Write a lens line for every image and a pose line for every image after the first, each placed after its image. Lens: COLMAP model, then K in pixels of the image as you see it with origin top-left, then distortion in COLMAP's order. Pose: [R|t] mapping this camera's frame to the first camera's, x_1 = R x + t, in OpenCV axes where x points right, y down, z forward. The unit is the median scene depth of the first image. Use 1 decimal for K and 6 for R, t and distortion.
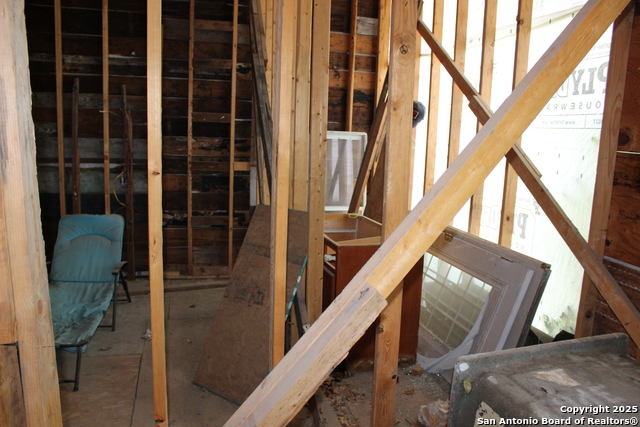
lens RADIAL K [[528.0, 0, 320.0], [0, 528.0, 213.5], [0, 0, 1]] dist [-0.168284, 0.156455]
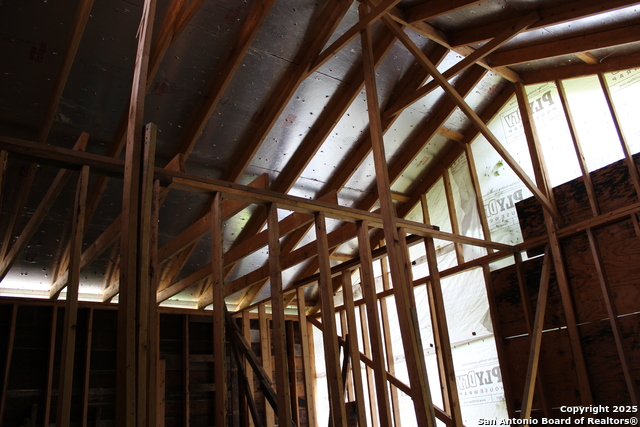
lens RADIAL K [[528.0, 0, 320.0], [0, 528.0, 213.5], [0, 0, 1]] dist [-0.168284, 0.156455]
pose [[0.917999, 0.027456, 0.395631, -0.582771], [0.183708, 0.854673, -0.485577, 0.024907], [-0.351467, 0.518440, 0.779546, -0.425648]]
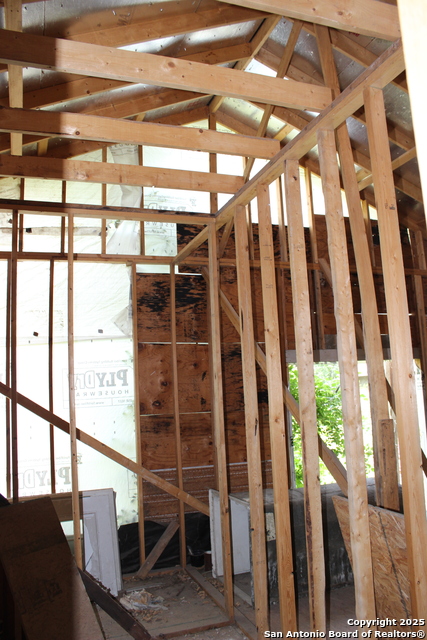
lens RADIAL K [[528.0, 0, 213.5], [0, 528.0, 320.0], [0, 0, 1]] dist [-0.168284, 0.156455]
pose [[-0.078857, 0.100484, 0.991809, -0.941462], [0.212333, 0.973770, -0.081774, -0.164312], [-0.974010, 0.204145, -0.098124, 0.545568]]
